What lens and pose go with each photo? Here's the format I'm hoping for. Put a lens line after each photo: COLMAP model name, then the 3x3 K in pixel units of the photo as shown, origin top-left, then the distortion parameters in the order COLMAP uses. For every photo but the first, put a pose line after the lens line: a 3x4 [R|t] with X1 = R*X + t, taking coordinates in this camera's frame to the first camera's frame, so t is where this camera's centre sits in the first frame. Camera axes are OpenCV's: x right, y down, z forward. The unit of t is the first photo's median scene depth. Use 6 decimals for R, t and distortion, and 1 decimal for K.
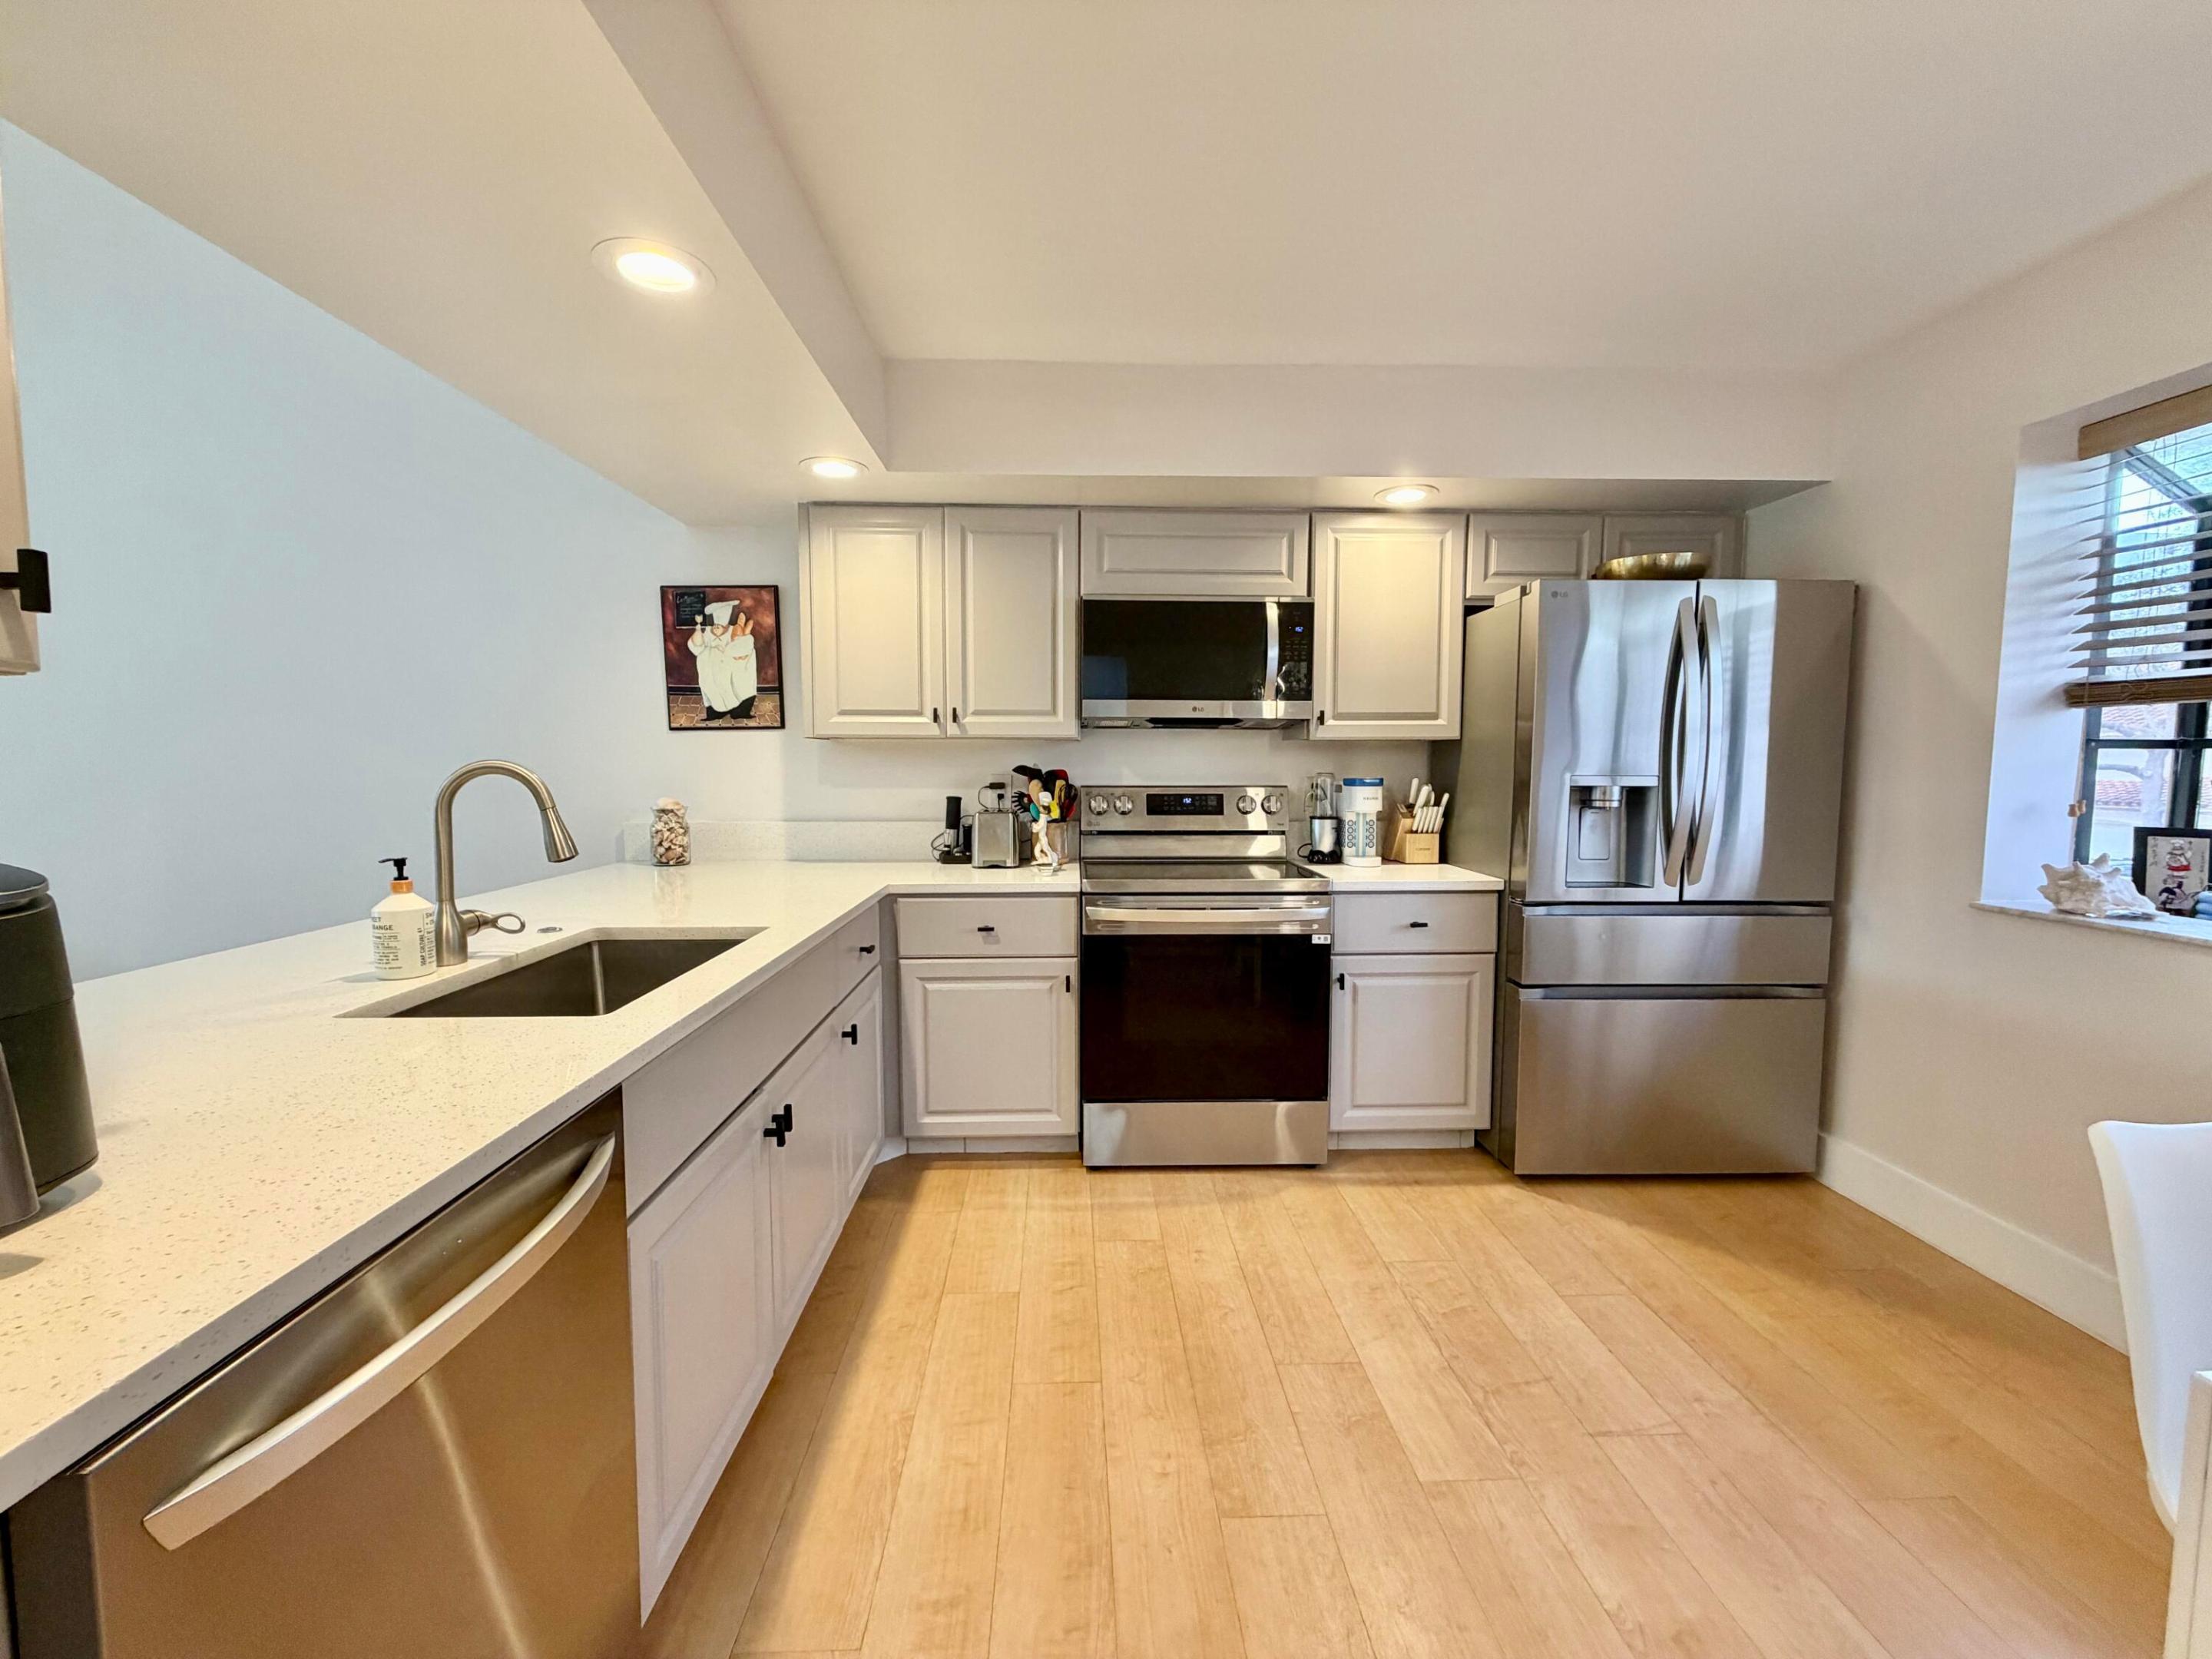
lens RADIAL K [[881.0, 0, 1102.3], [0, 881.0, 826.4], [0, 0, 1]] dist [0.000614, -0.000056]
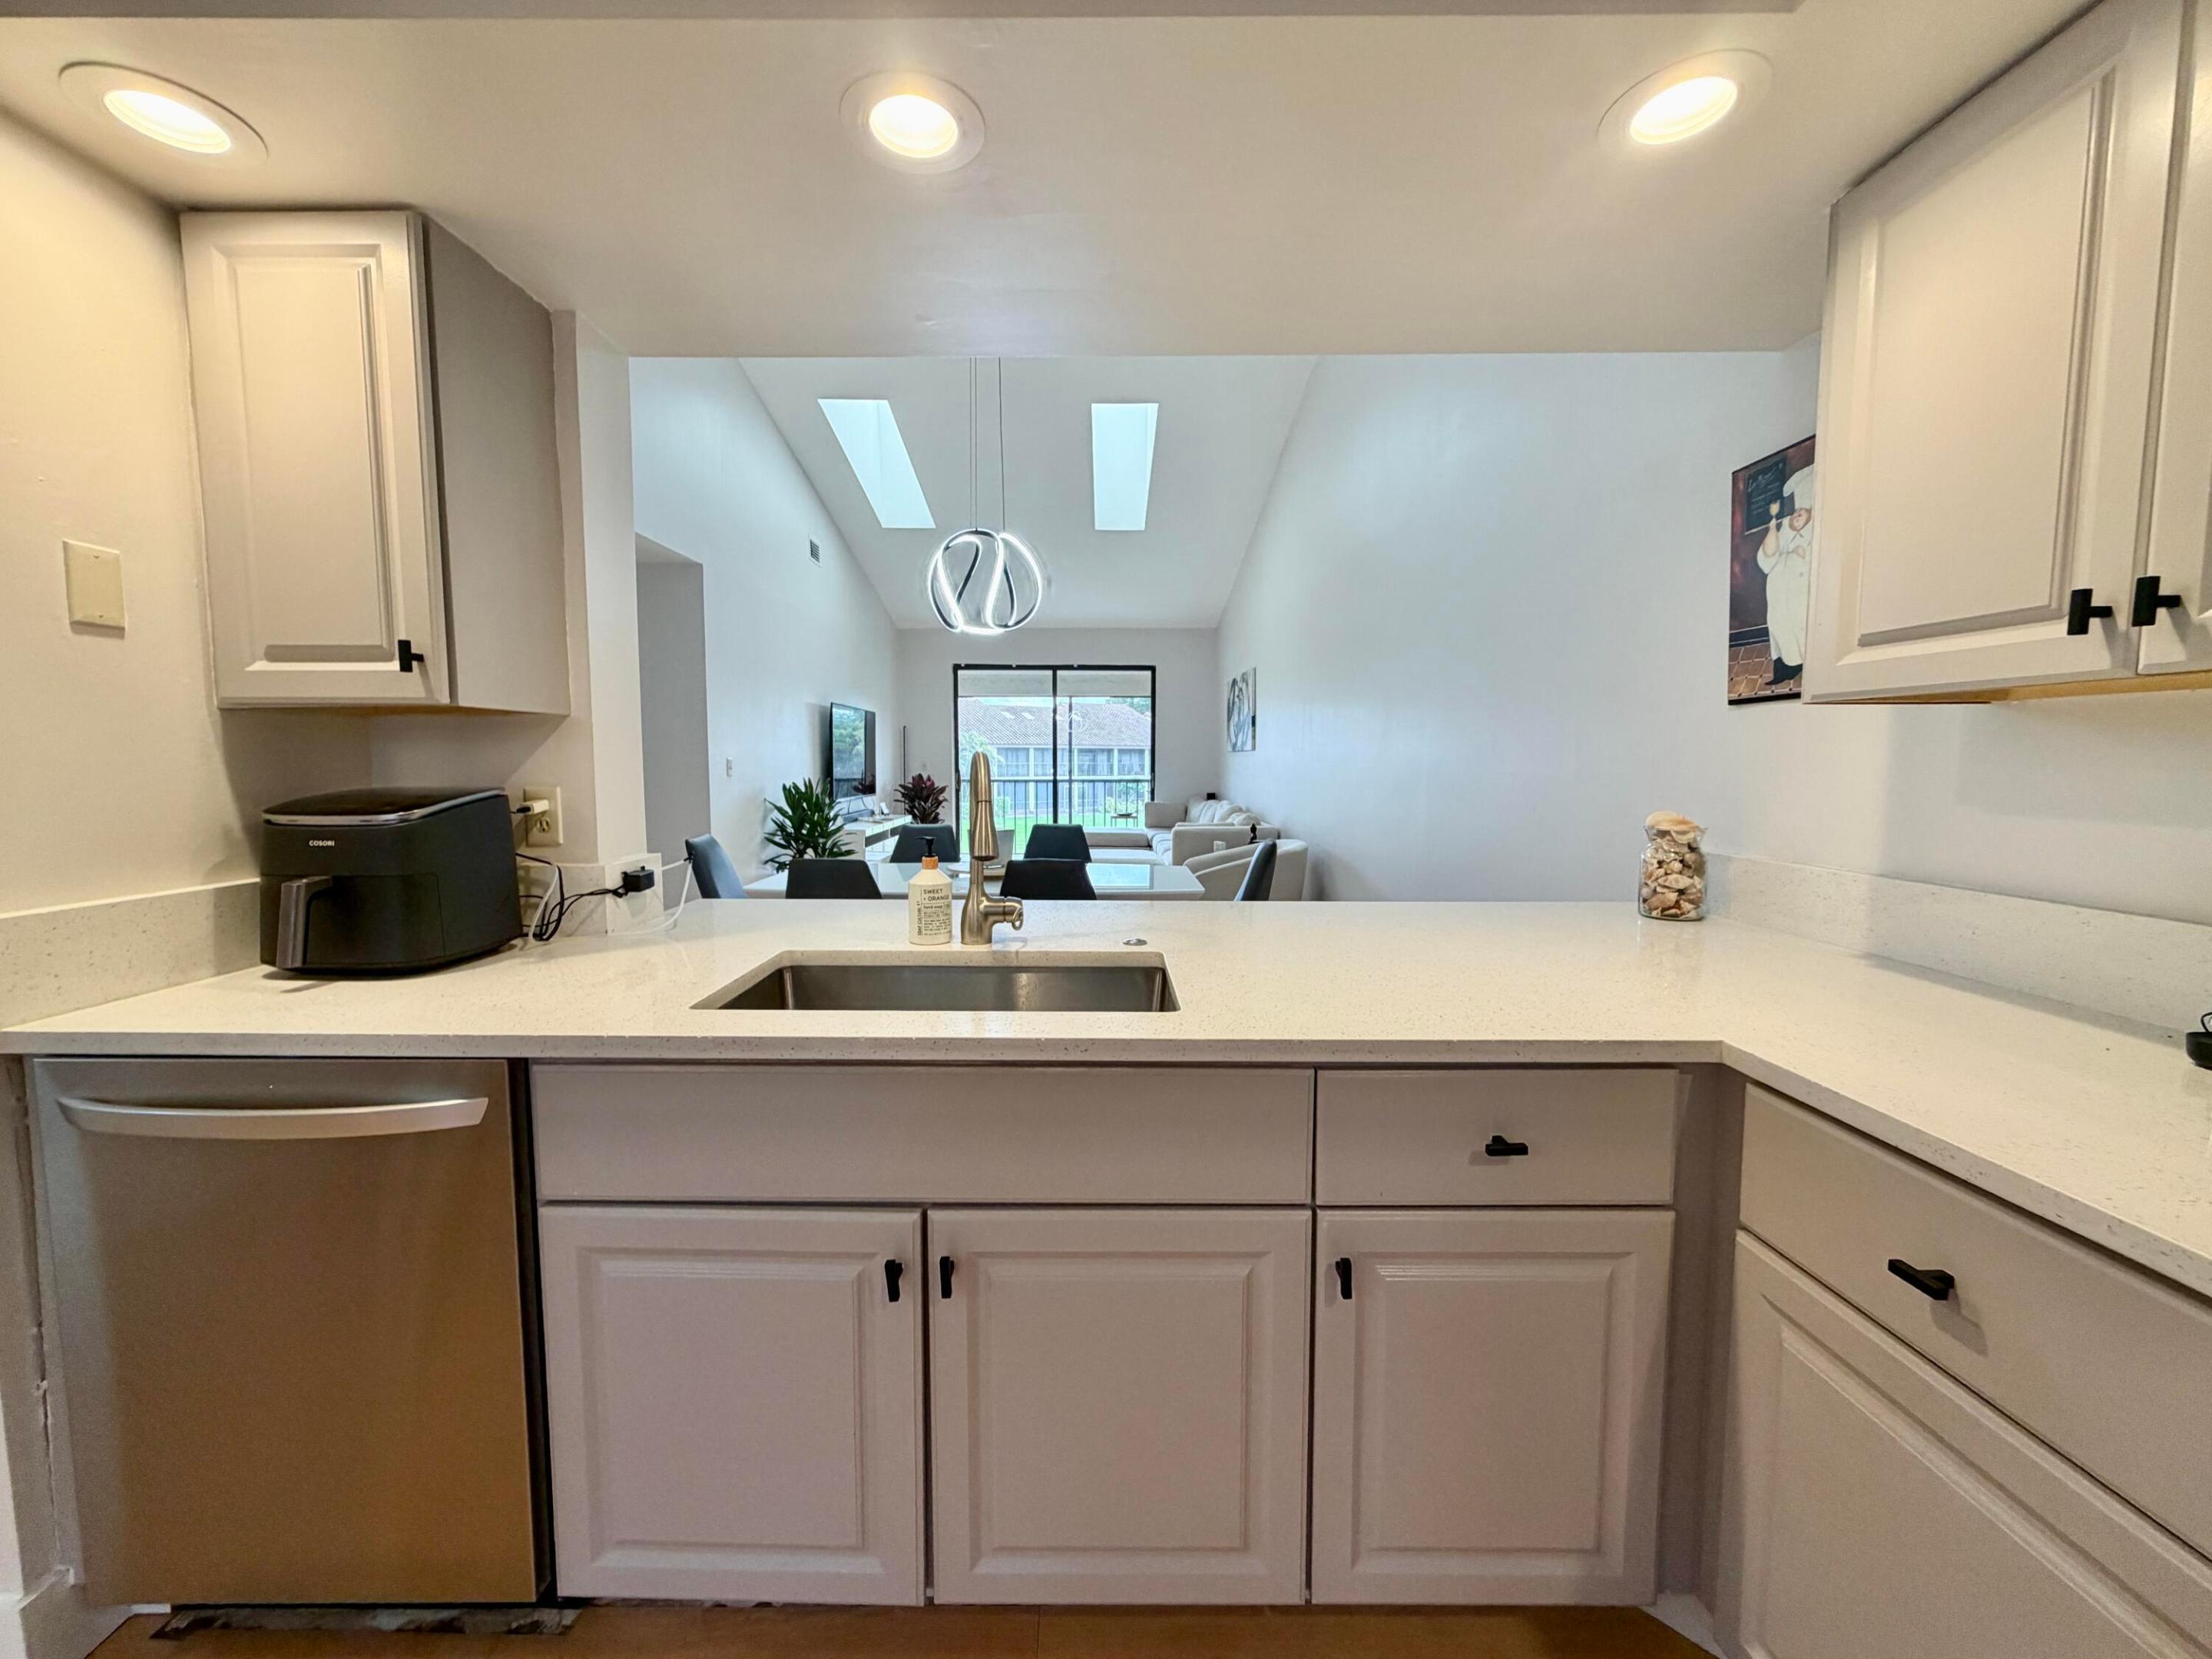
lens RADIAL K [[881.0, 0, 1098.0], [0, 881.0, 831.0], [0, 0, 1]] dist [0.000614, -0.000056]
pose [[-0.034357, 0.080385, -0.996172, 0.162446], [-0.076048, 0.993660, 0.082805, -0.041898], [0.996512, 0.078602, -0.028026, 0.632643]]
